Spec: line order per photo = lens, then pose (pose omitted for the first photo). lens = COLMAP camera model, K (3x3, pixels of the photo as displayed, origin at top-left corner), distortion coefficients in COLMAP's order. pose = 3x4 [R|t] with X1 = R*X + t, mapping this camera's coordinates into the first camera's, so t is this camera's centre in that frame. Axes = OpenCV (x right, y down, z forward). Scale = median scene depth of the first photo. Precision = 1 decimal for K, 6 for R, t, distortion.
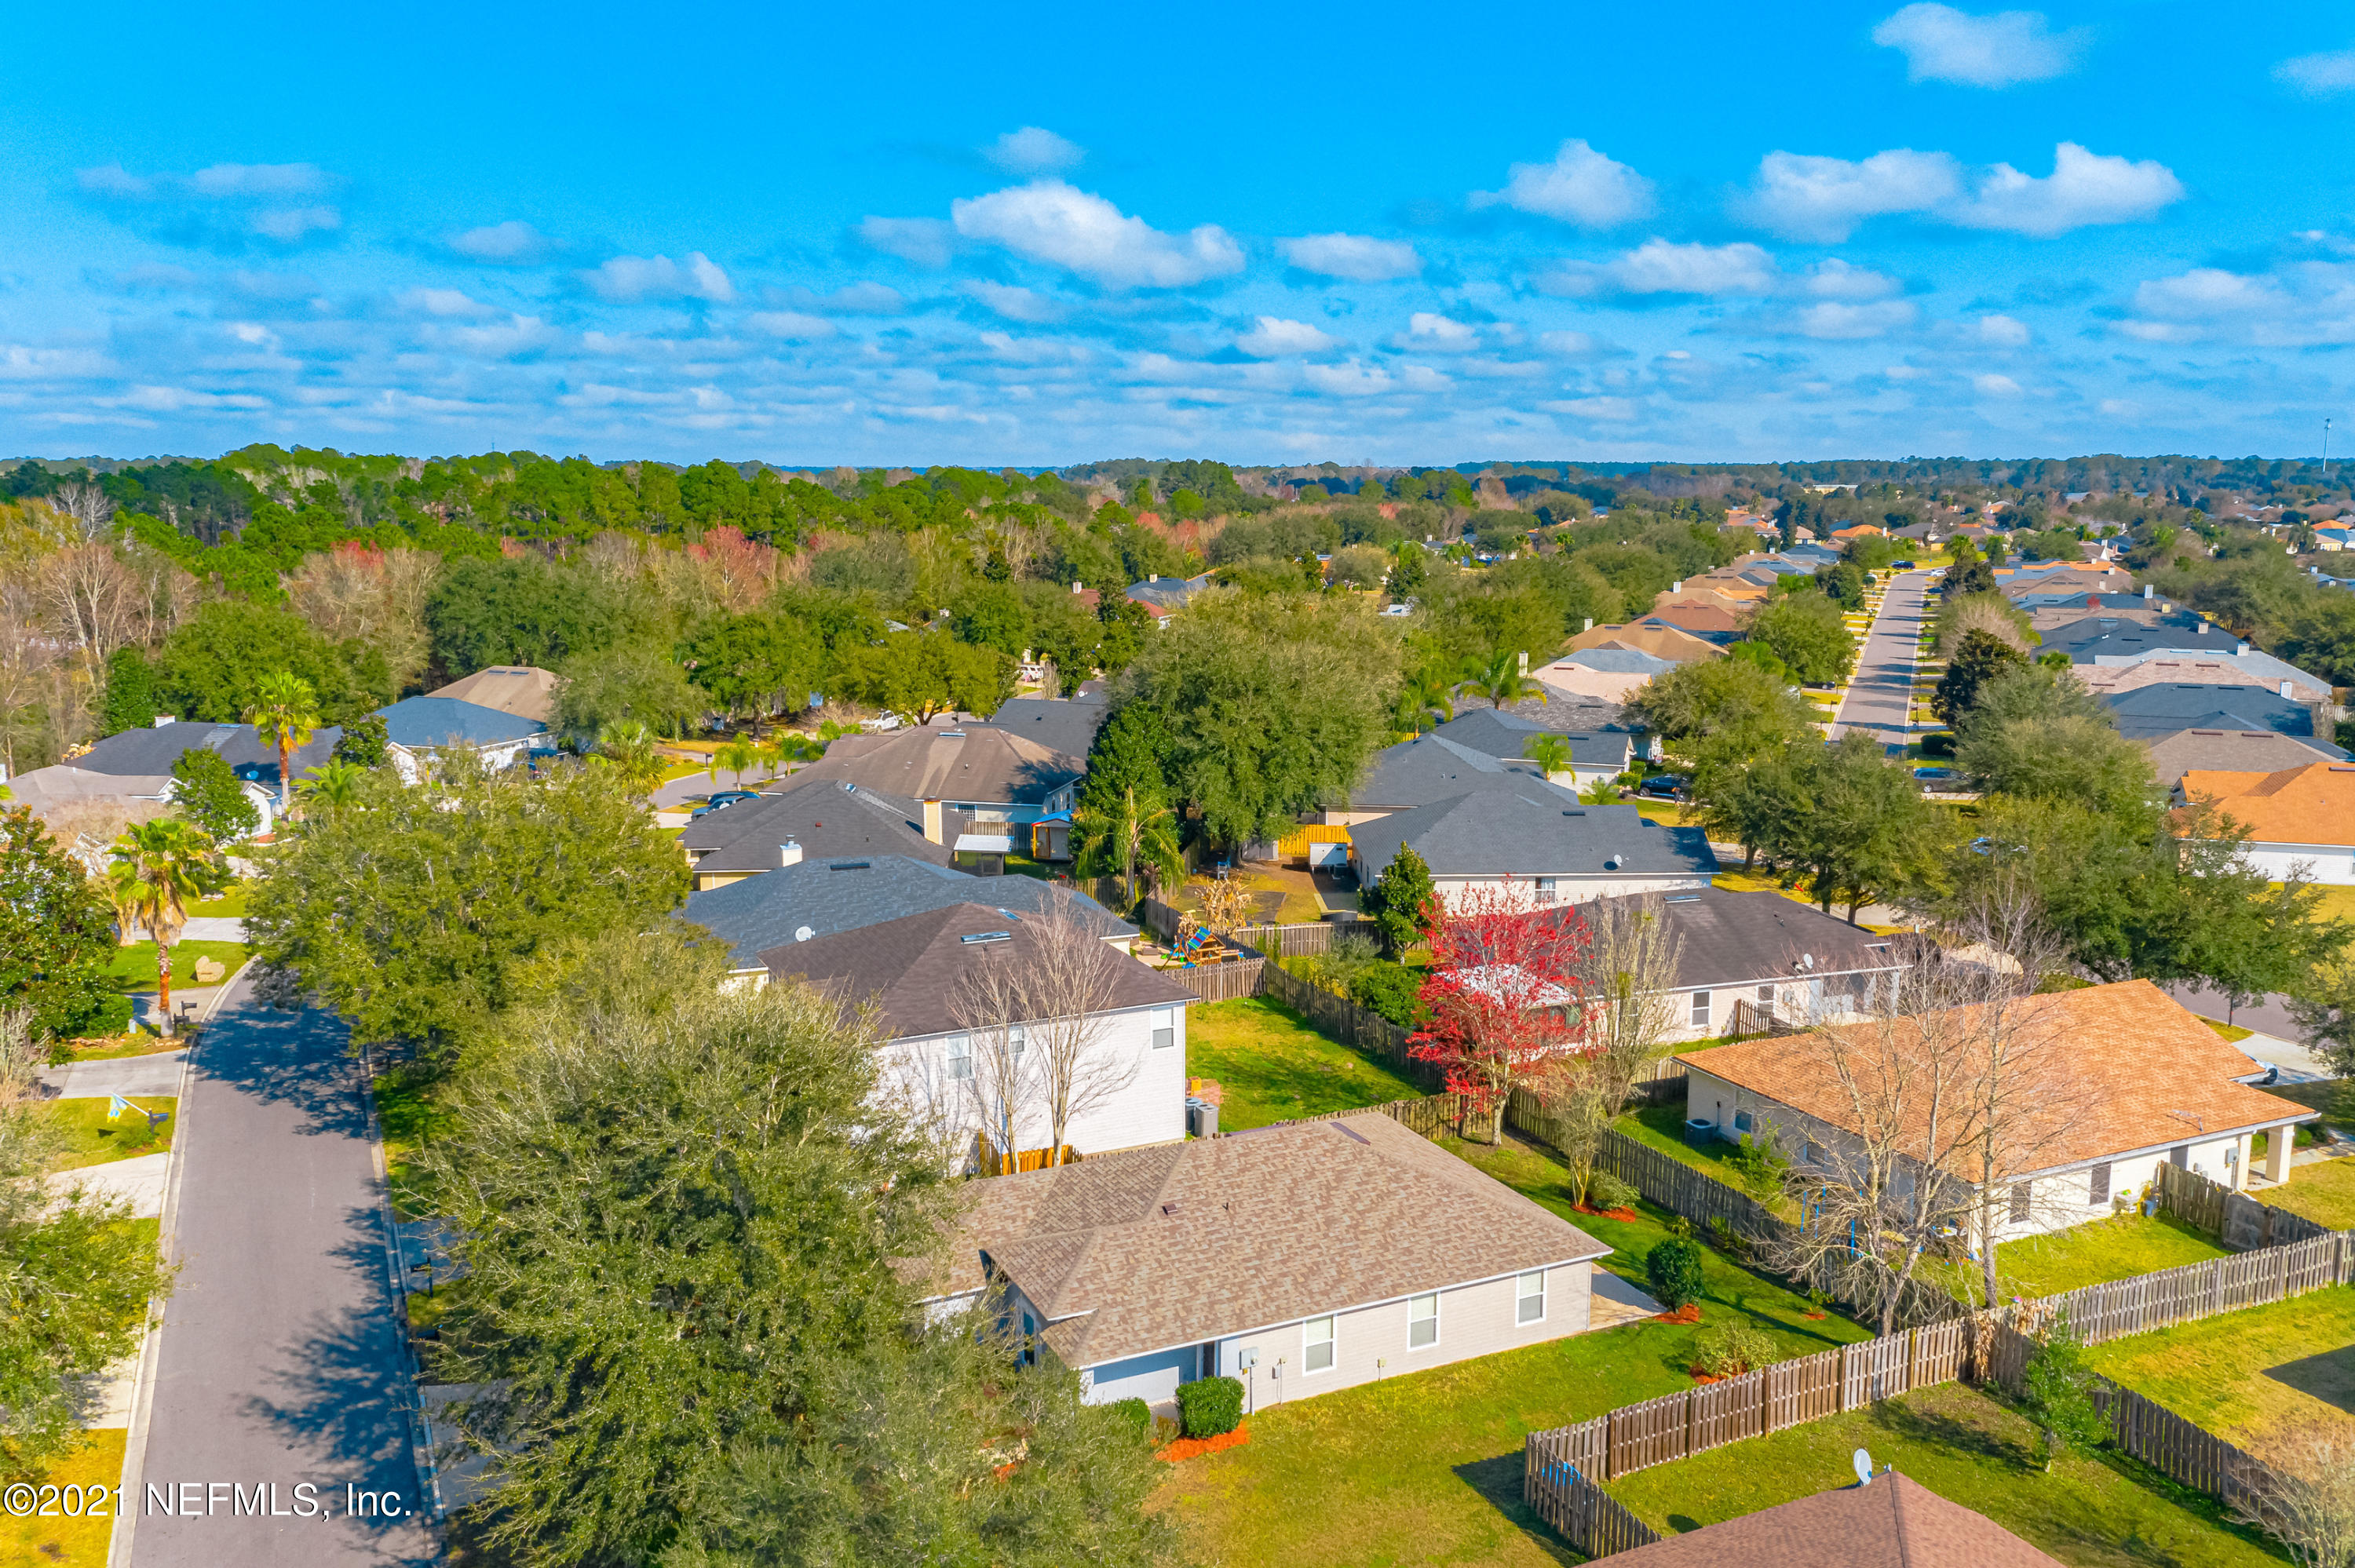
lens RADIAL K [[1857.3, 0, 1180.9], [0, 1857.3, 798.4], [0, 0, 1]] dist [0.035863, 0.003781]
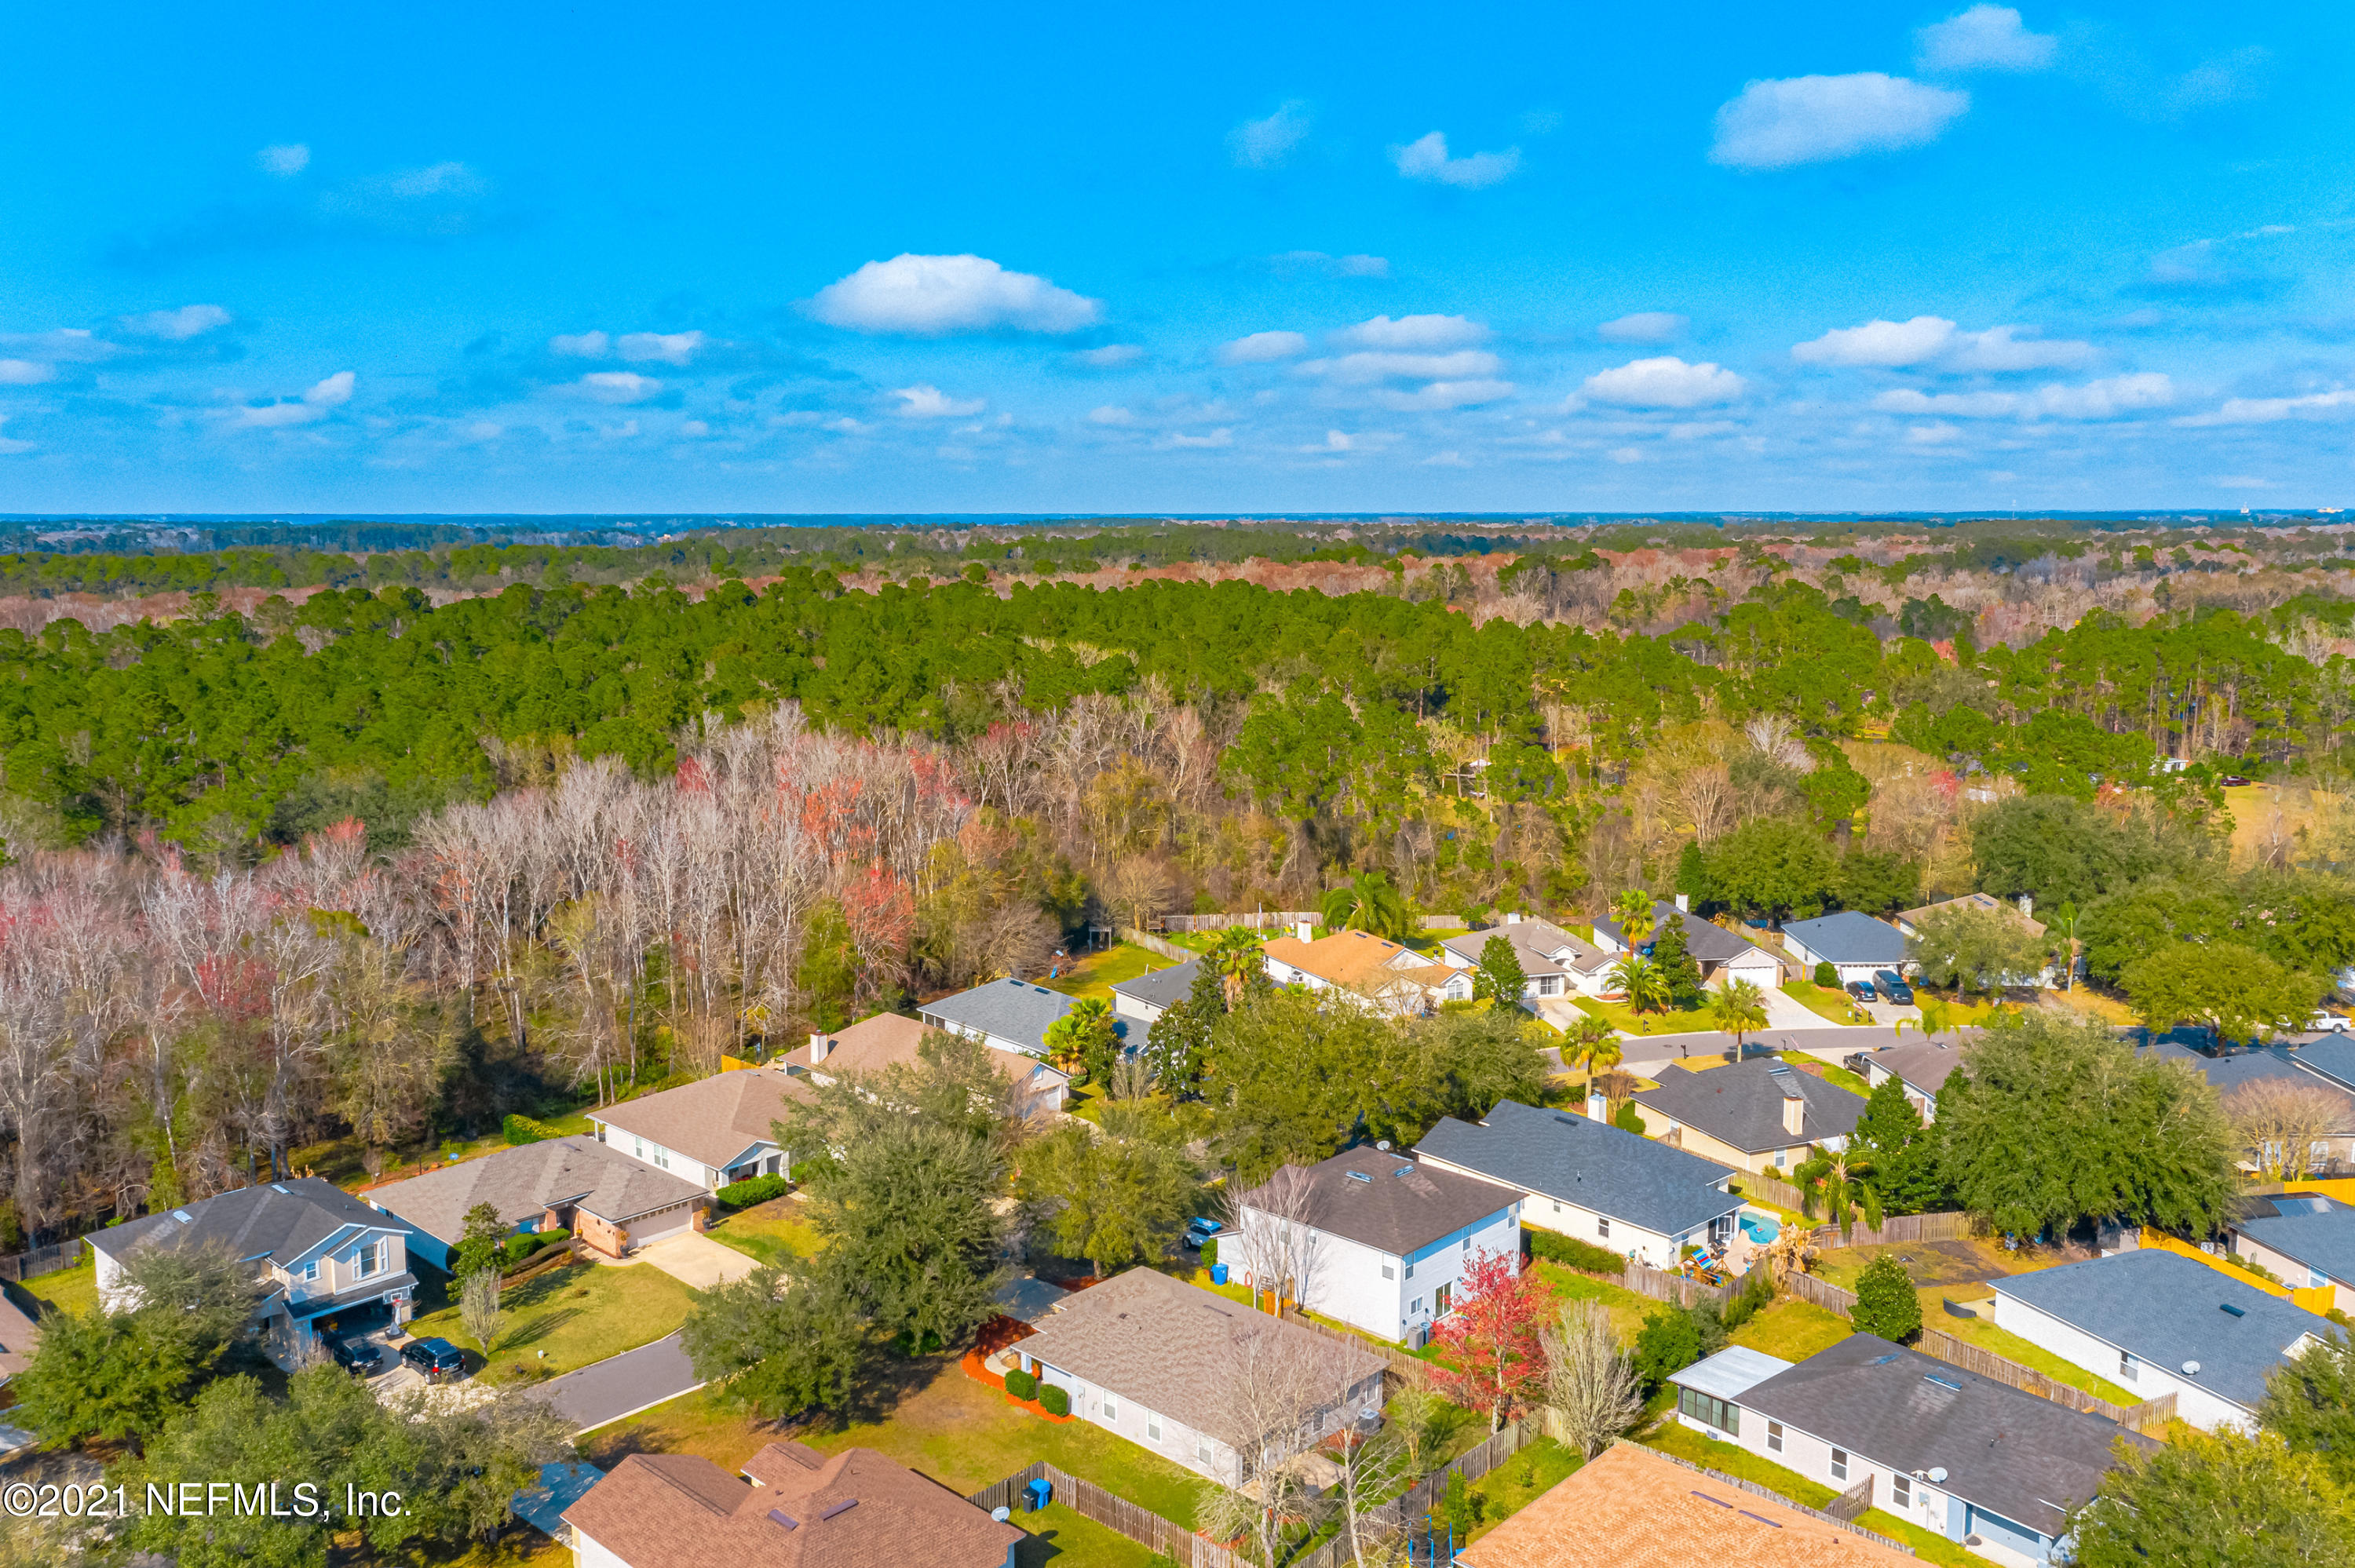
lens RADIAL K [[1857.3, 0, 1189.6], [0, 1857.3, 776.3], [0, 0, 1]] dist [0.035863, 0.003781]
pose [[0.377197, 0.131249, -0.916786, 0.287161], [-0.164873, 0.983611, 0.072981, -0.081402], [0.911339, 0.123625, 0.392654, 0.035255]]
